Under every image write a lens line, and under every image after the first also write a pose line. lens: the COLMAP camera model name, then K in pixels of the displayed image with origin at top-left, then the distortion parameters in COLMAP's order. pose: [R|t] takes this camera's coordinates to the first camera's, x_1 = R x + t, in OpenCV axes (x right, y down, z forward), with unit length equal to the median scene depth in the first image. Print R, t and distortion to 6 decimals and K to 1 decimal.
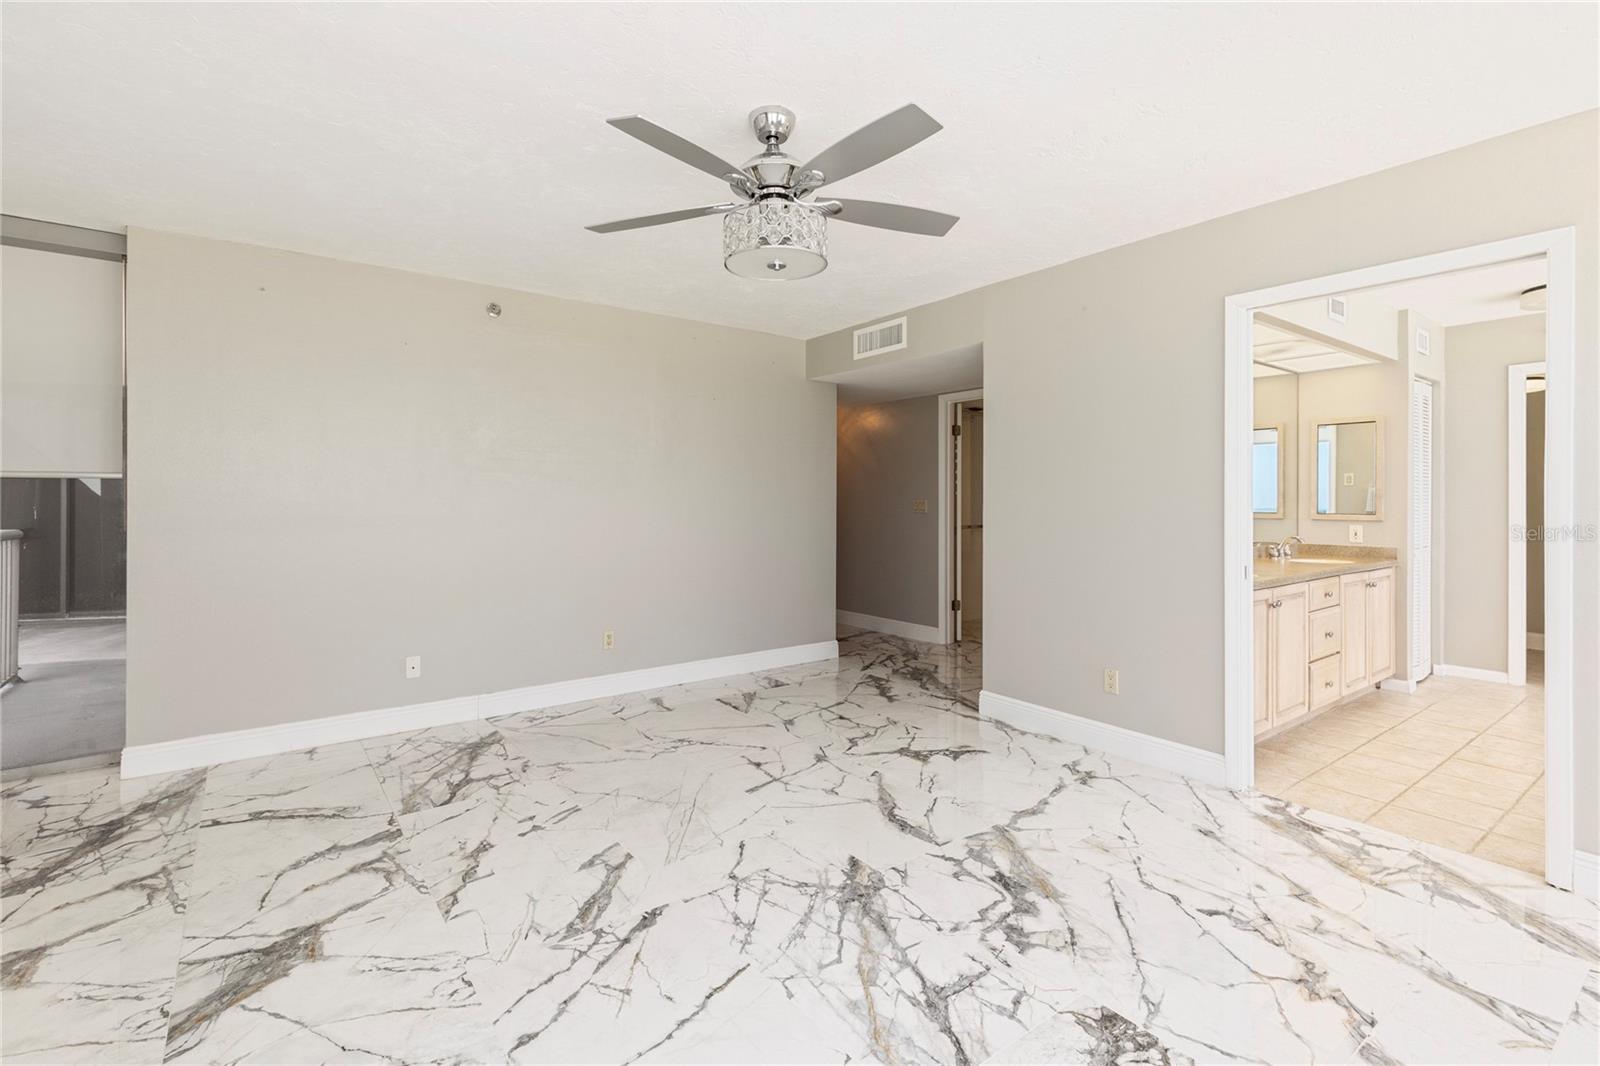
lens RADIAL K [[729.2, 0, 795.0], [0, 729.2, 497.6], [0, 0, 1]] dist [0.010640, -0.003410]
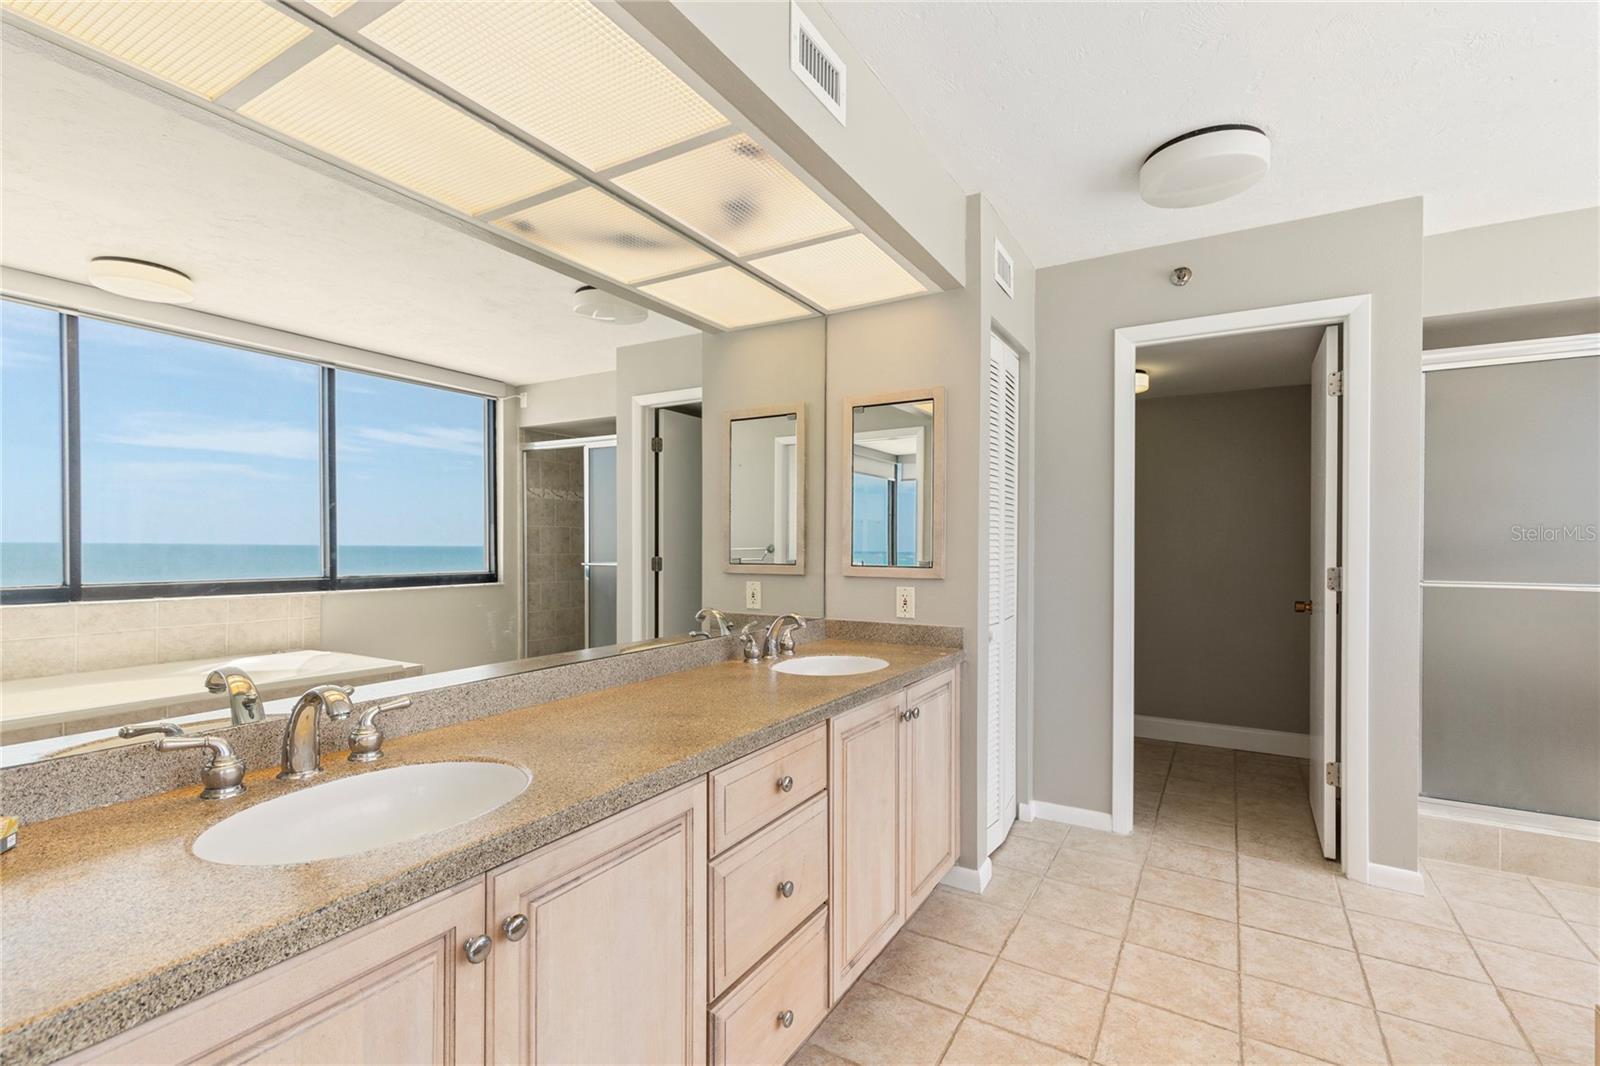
lens RADIAL K [[729.2, 0, 793.5], [0, 729.2, 544.0], [0, 0, 1]] dist [0.010640, -0.003410]
pose [[0.924249, 0.000131, 0.381791, 0.767883], [-0.001829, 0.999990, 0.004085, 0.005071], [-0.381787, -0.004474, 0.924240, 0.842891]]
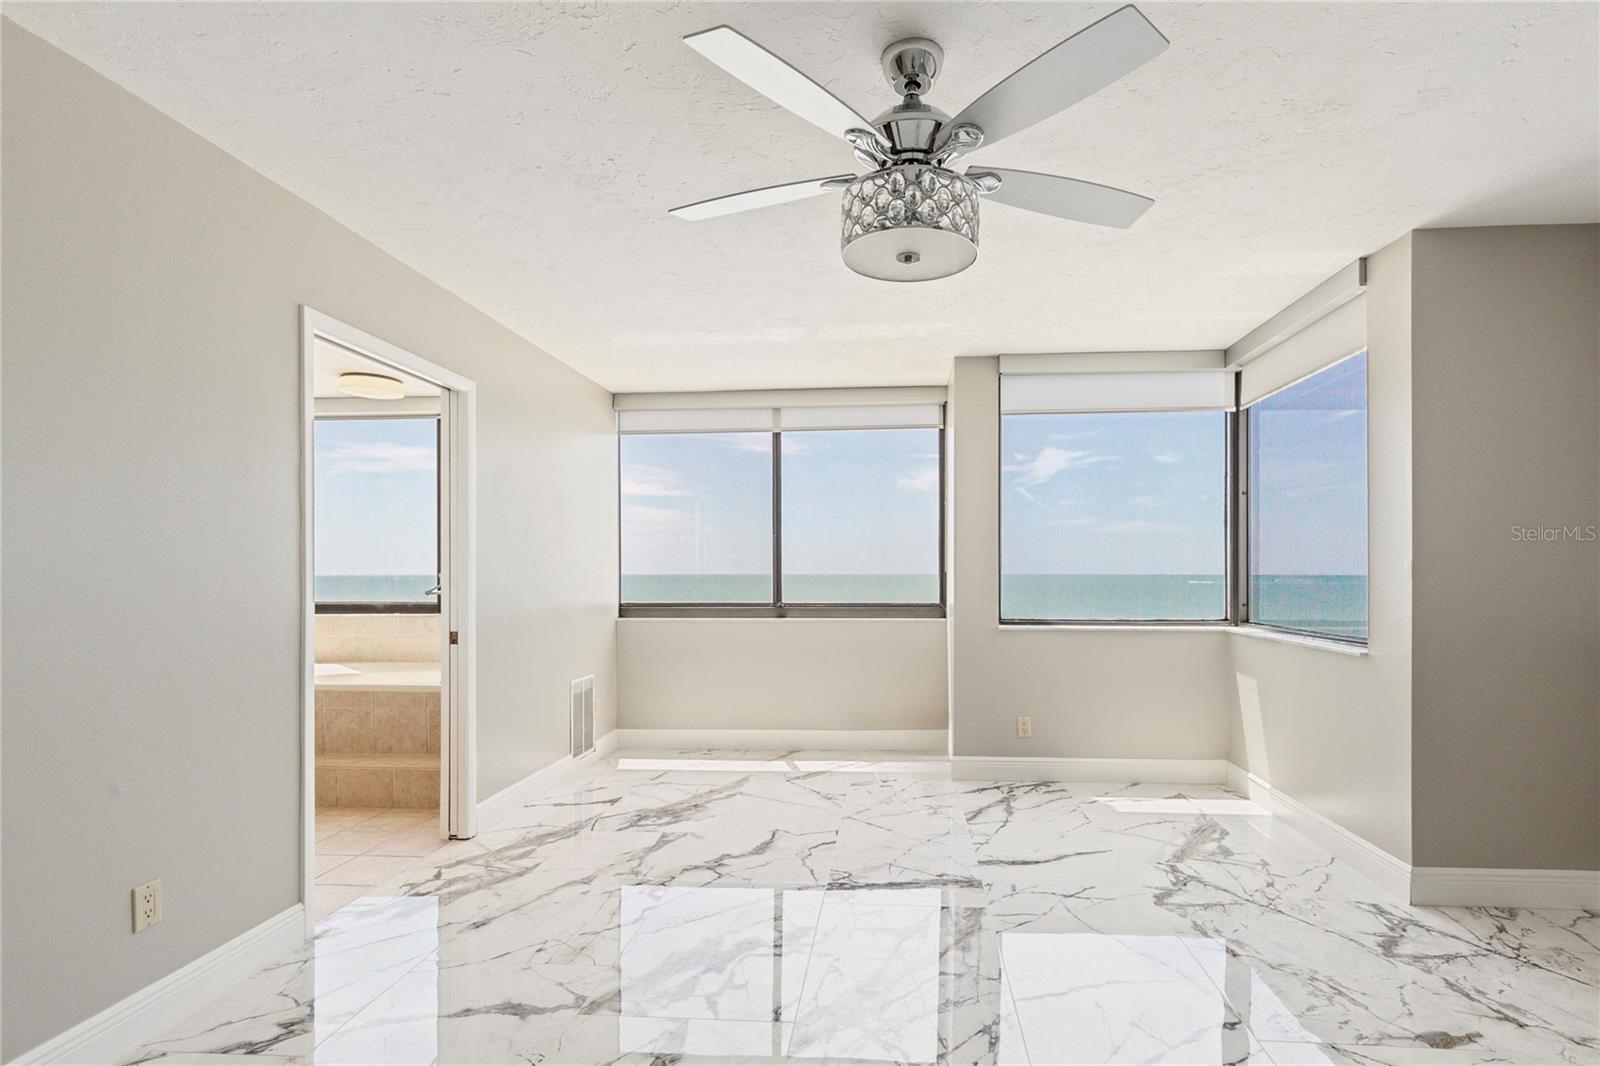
lens RADIAL K [[771.9, 0, 845.2], [0, 771.9, 561.2], [0, 0, 1]] dist [0.007102, 0.000059]
pose [[-0.764847, 0.009513, 0.644142, -0.385787], [-0.000361, 0.999884, -0.015195, 0.007711], [-0.644212, -0.011854, -0.764755, 1.290341]]
